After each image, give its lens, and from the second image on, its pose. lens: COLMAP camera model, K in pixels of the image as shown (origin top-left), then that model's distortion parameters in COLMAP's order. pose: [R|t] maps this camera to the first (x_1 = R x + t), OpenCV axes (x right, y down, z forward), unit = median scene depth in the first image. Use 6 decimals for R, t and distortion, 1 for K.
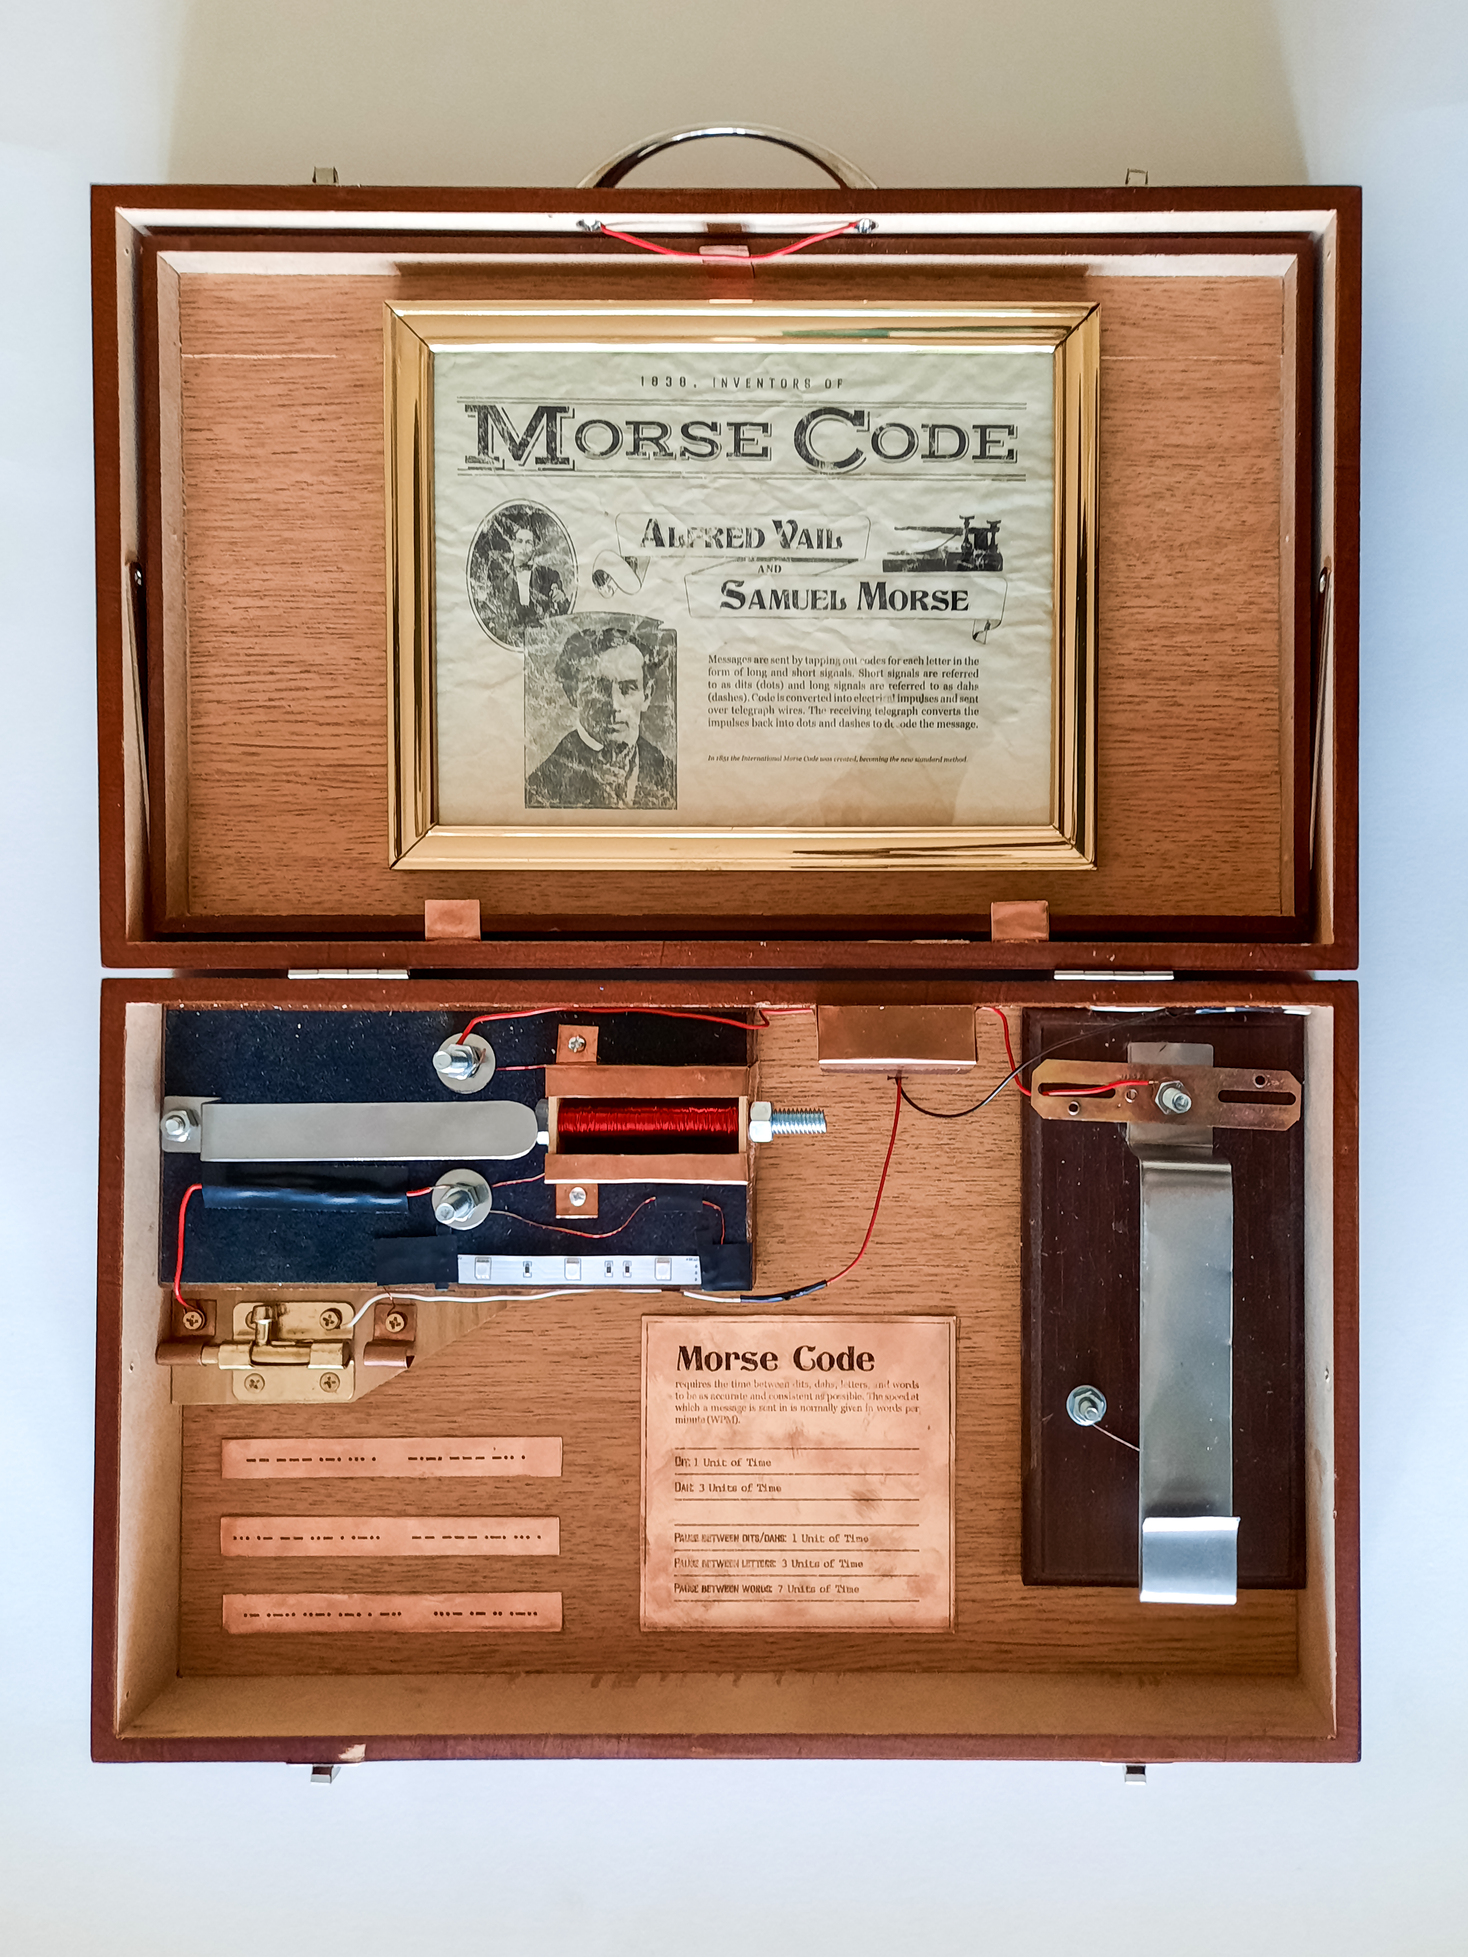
lens RADIAL K [[1424.1, 0, 853.6], [0, 1424.1, 904.5], [0, 0, 1]] dist [0.031331, -0.018628]
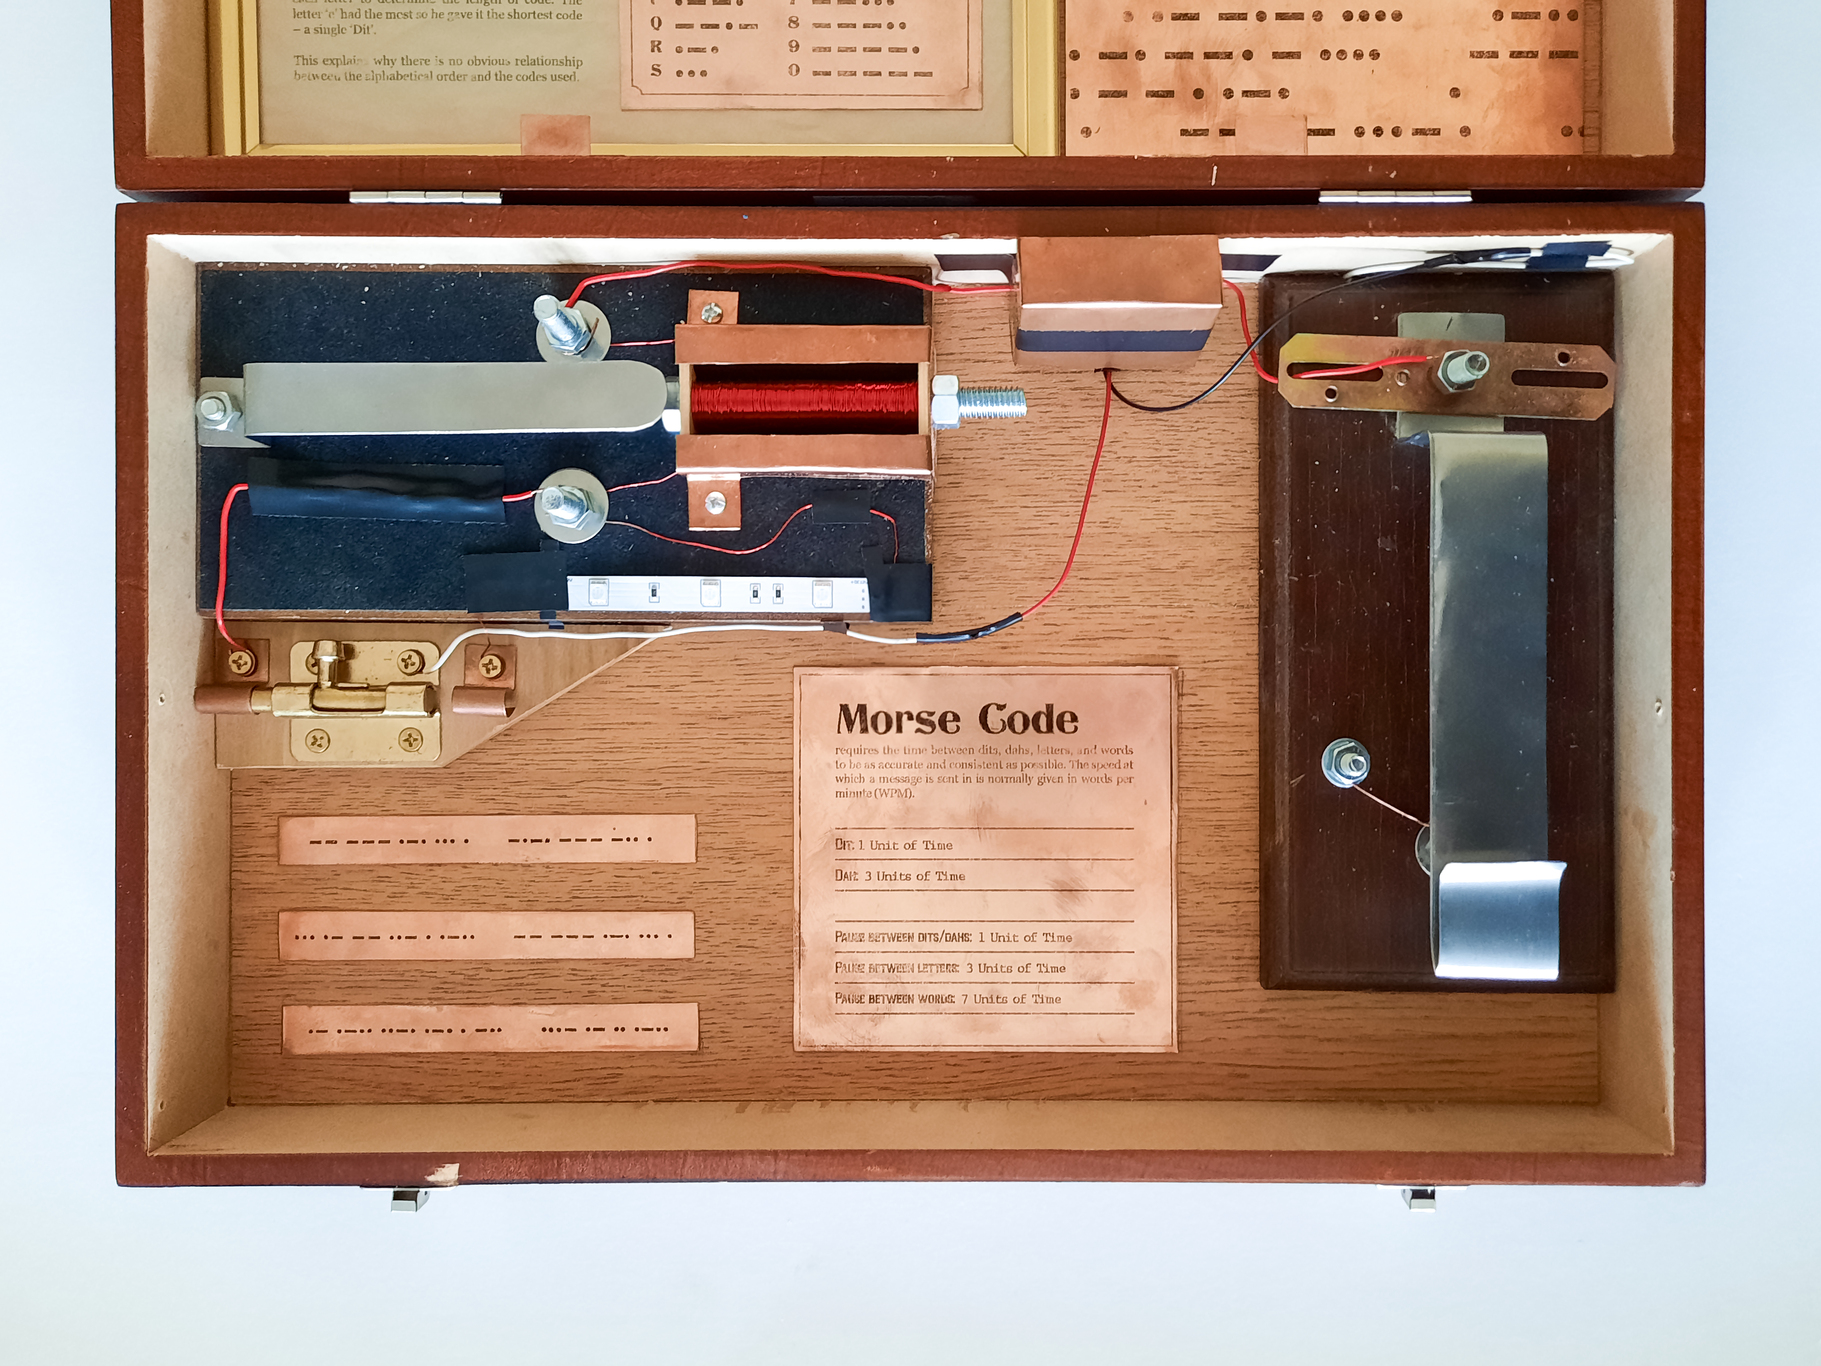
lens RADIAL K [[1325.1, 0, 904.8], [0, 1325.1, 687.8], [0, 0, 1]] dist [0.031331, -0.018628]
pose [[0.999981, -0.005706, -0.002224, -0.084455], [0.005720, 0.999965, 0.006099, 0.300881], [0.002189, -0.006111, 0.999979, 0.248485]]
